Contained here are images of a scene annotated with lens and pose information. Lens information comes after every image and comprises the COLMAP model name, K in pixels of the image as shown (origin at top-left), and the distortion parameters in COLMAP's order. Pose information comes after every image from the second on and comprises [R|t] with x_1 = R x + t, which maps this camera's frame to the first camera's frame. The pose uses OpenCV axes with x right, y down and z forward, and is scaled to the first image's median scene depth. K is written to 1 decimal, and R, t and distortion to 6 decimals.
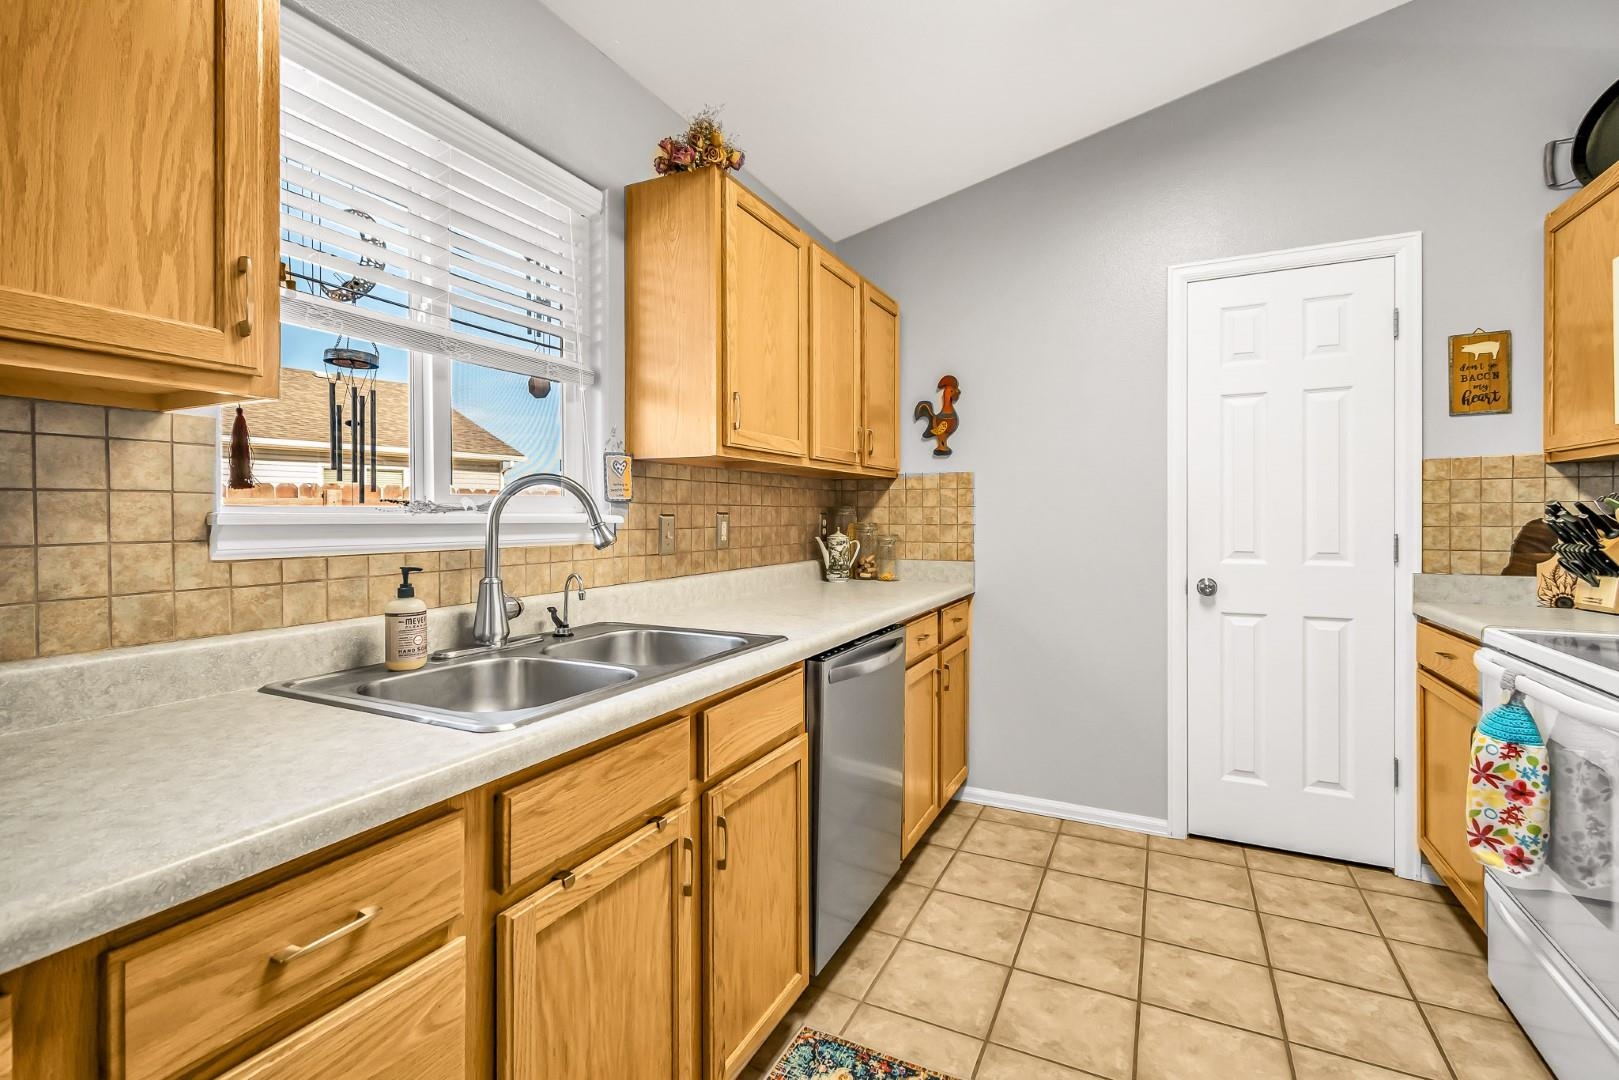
lens RADIAL K [[732.5, 0, 804.4], [0, 732.5, 519.7], [0, 0, 1]] dist [0.004952, -0.000332]
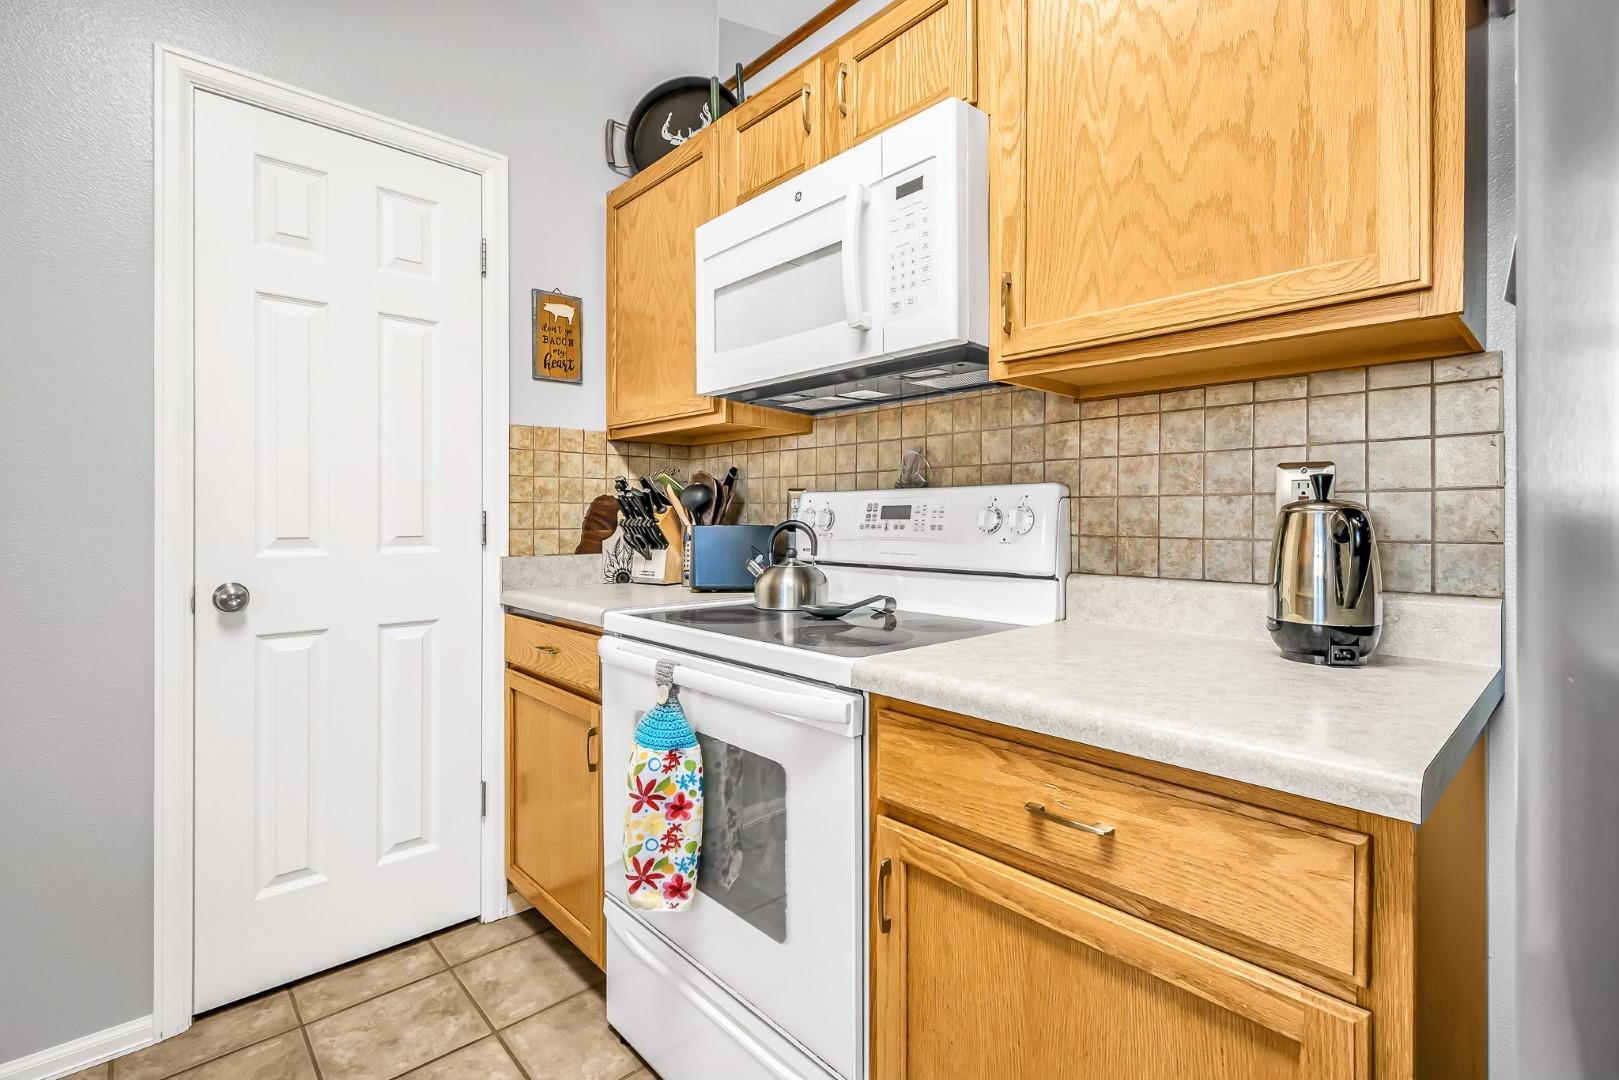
lens RADIAL K [[732.5, 0, 805.4], [0, 732.5, 519.6], [0, 0, 1]] dist [0.004952, -0.000332]
pose [[0.355712, 0.000717, 0.934595, 0.170607], [0.000190, 1.000000, -0.000839, 0.032035], [-0.934596, 0.000476, 0.355712, 0.389563]]
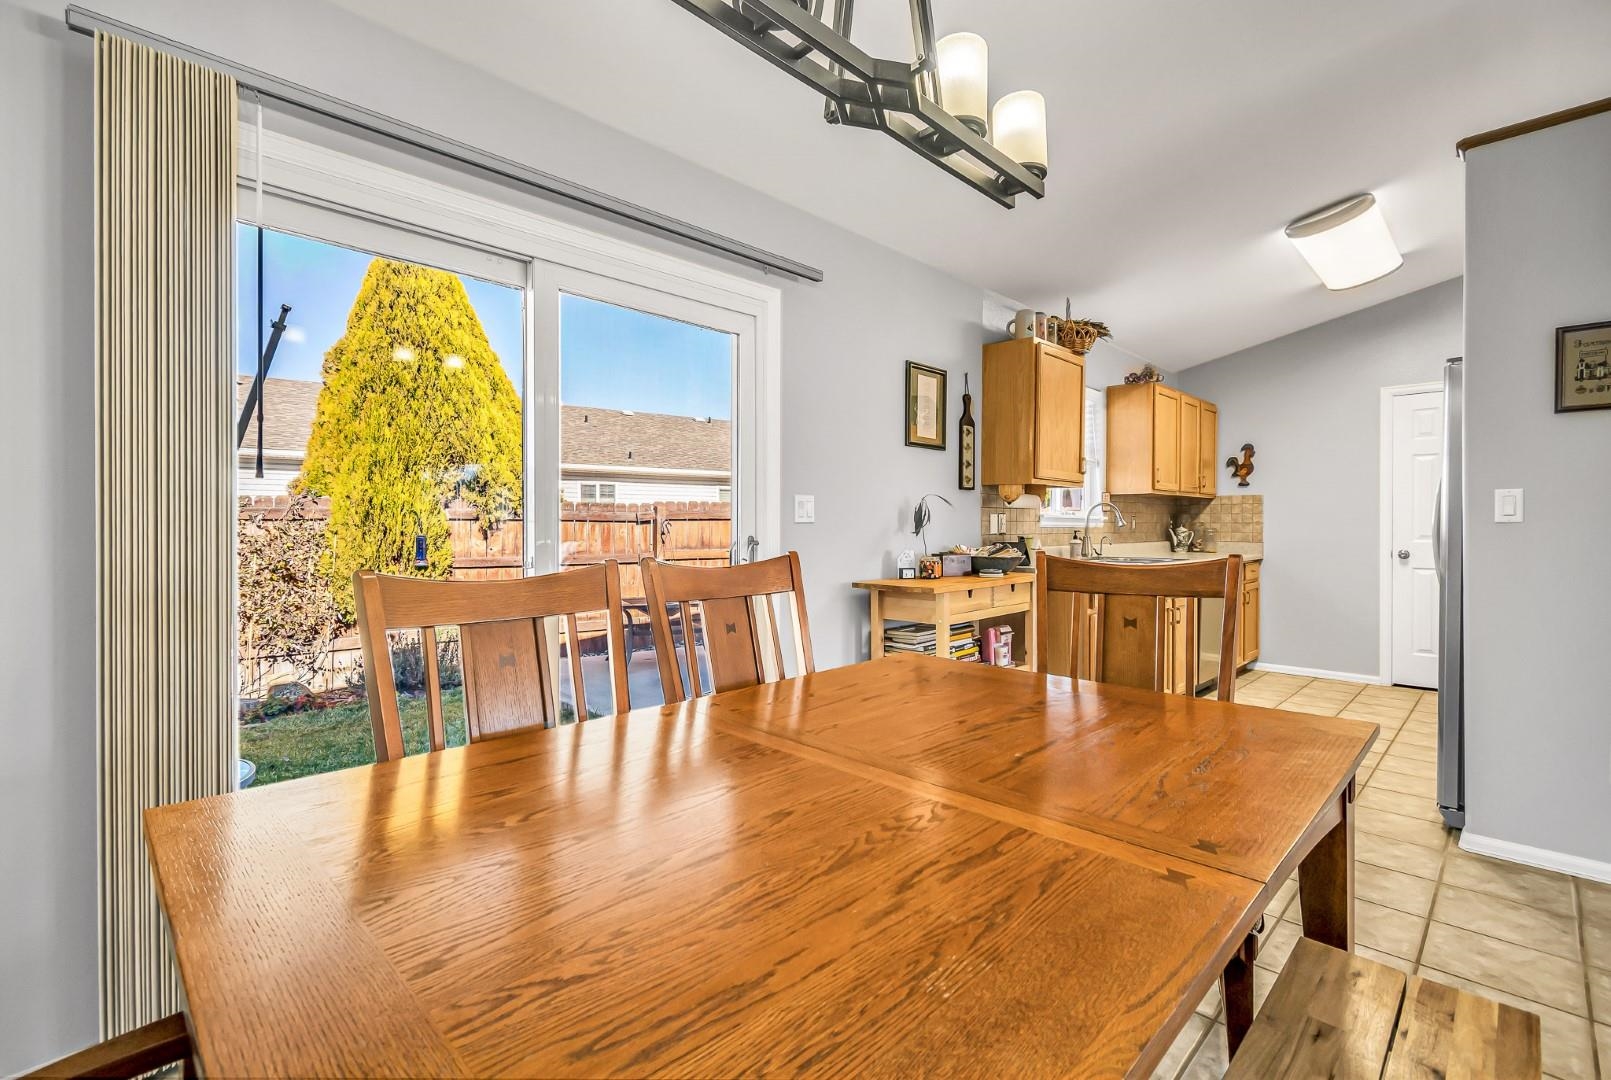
lens RADIAL K [[727.8, 0, 805.4], [0, 727.8, 534.4], [0, 0, 1]] dist [0.010463, -0.001637]
pose [[0.950733, 0.004491, -0.309979, -0.407401], [-0.002918, 0.999980, 0.005540, 0.039468], [0.309998, -0.004363, 0.950727, -1.538331]]
